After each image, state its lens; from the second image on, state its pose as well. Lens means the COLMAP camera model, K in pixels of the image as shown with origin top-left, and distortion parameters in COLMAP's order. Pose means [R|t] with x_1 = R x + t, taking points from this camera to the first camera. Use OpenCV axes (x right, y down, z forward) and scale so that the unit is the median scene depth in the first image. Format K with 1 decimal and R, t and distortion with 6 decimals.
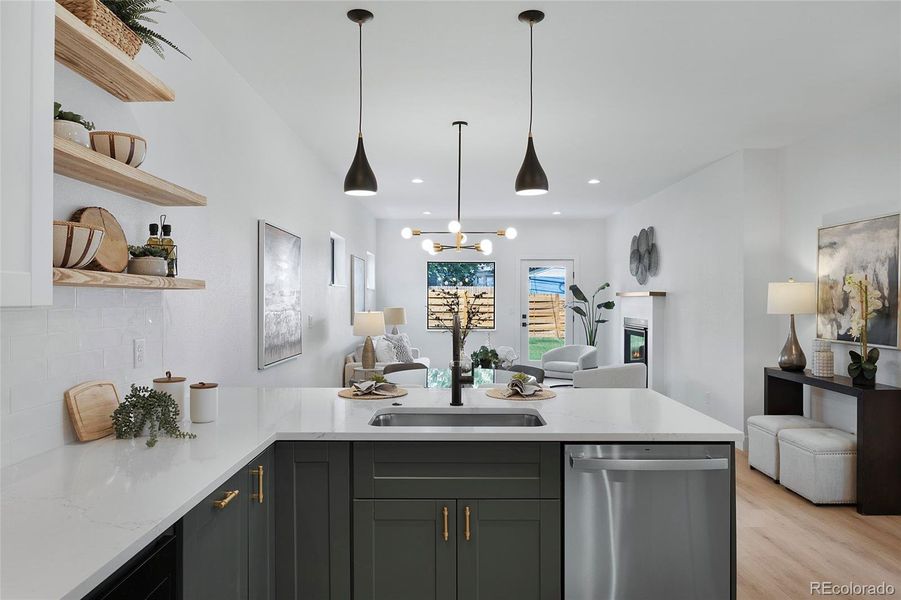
lens RADIAL K [[592.0, 0, 452.1], [0, 592.0, 298.2], [0, 0, 1]] dist [-0.004268, -0.001963]
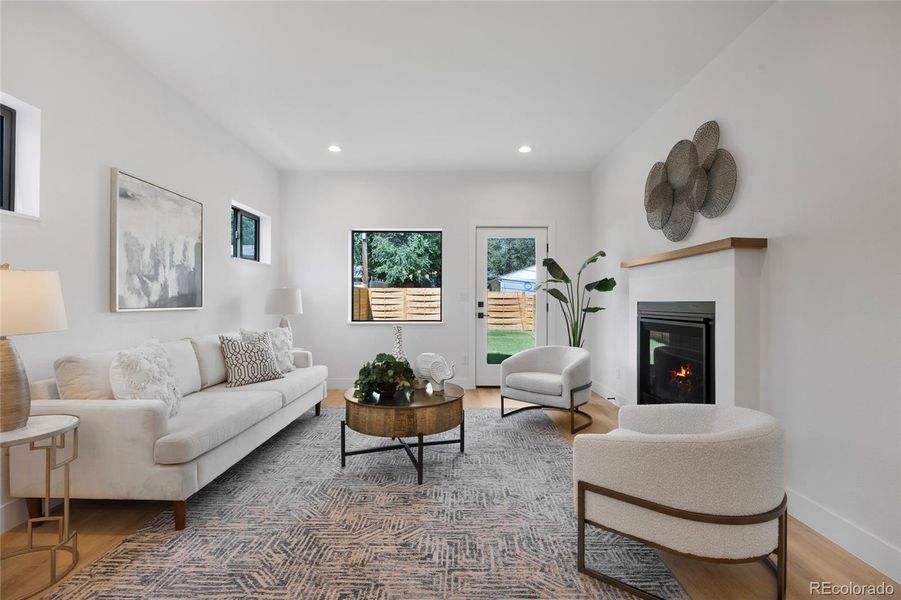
lens RADIAL K [[406.0, 0, 447.4], [0, 406.0, 298.9], [0, 0, 1]] dist [-0.015104, -0.000061]
pose [[0.999968, -0.000514, -0.007993, 0.191989], [0.000461, 0.999979, -0.006522, 0.061997], [0.007996, 0.006518, 0.999947, 1.120166]]
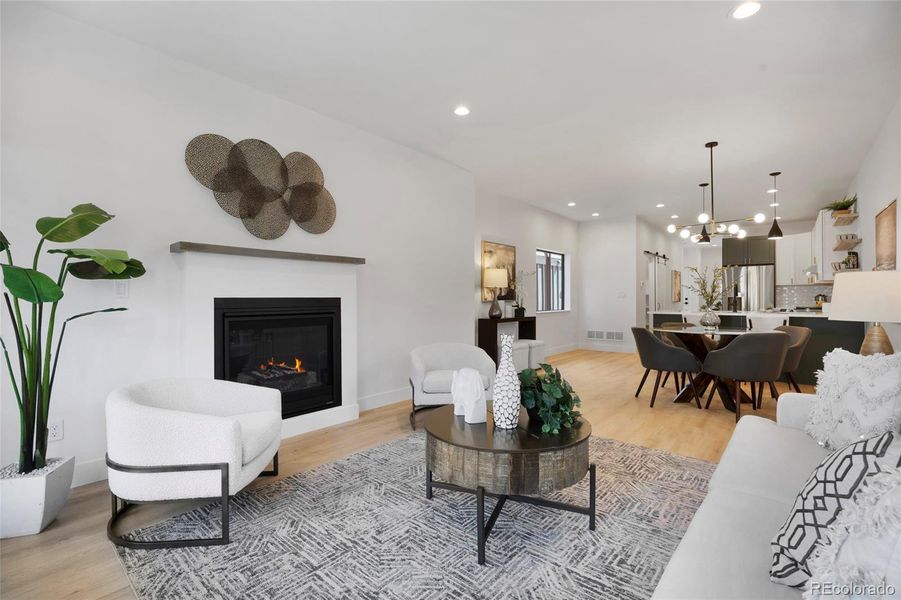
lens RADIAL K [[407.6, 0, 451.8], [0, 407.6, 299.1], [0, 0, 1]] dist [-0.008308, -0.000157]
pose [[-0.767888, -0.002019, 0.640581, -0.128218], [0.000899, 0.999991, 0.004229, 0.061635], [-0.640584, 0.003824, -0.767879, 2.145986]]
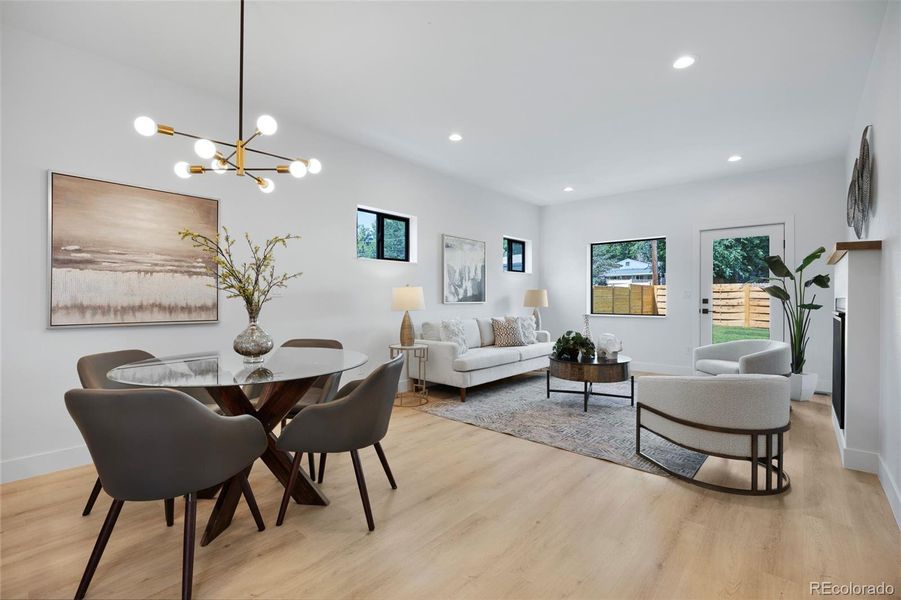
lens RADIAL K [[398.5, 0, 452.7], [0, 398.5, 298.5], [0, 0, 1]] dist [0.000211, 0.000238]
pose [[0.750772, -0.001760, -0.660559, 0.504039], [0.000575, 0.999998, -0.002011, 0.064119], [0.660561, 0.001130, 0.750772, 0.828880]]
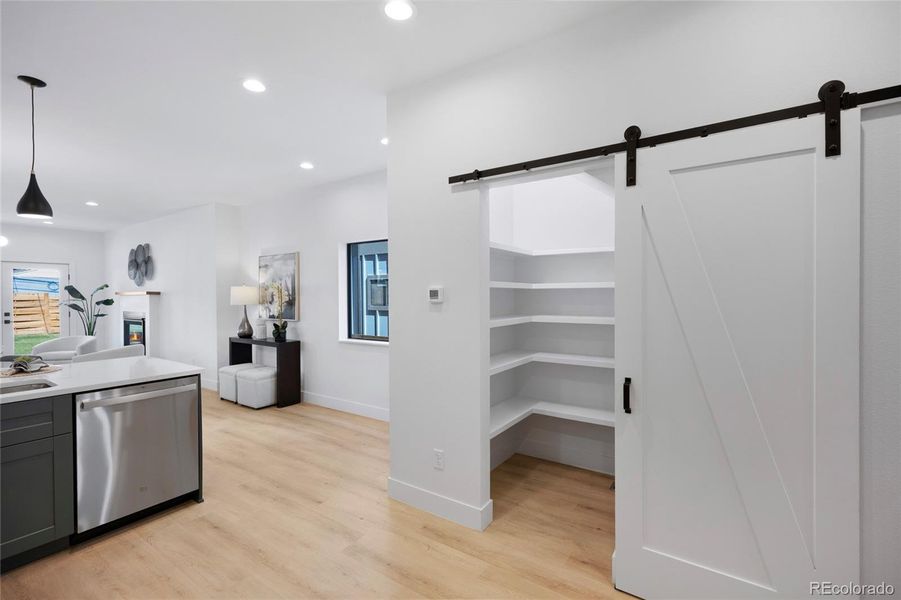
lens RADIAL K [[398.5, 0, 452.7], [0, 398.5, 298.5], [0, 0, 1]] dist [0.000211, 0.000238]
pose [[0.561550, -0.012223, 0.827353, -0.049303], [0.006520, 0.999925, 0.010348, 0.000328], [-0.827417, -0.000416, 0.561588, -0.164110]]
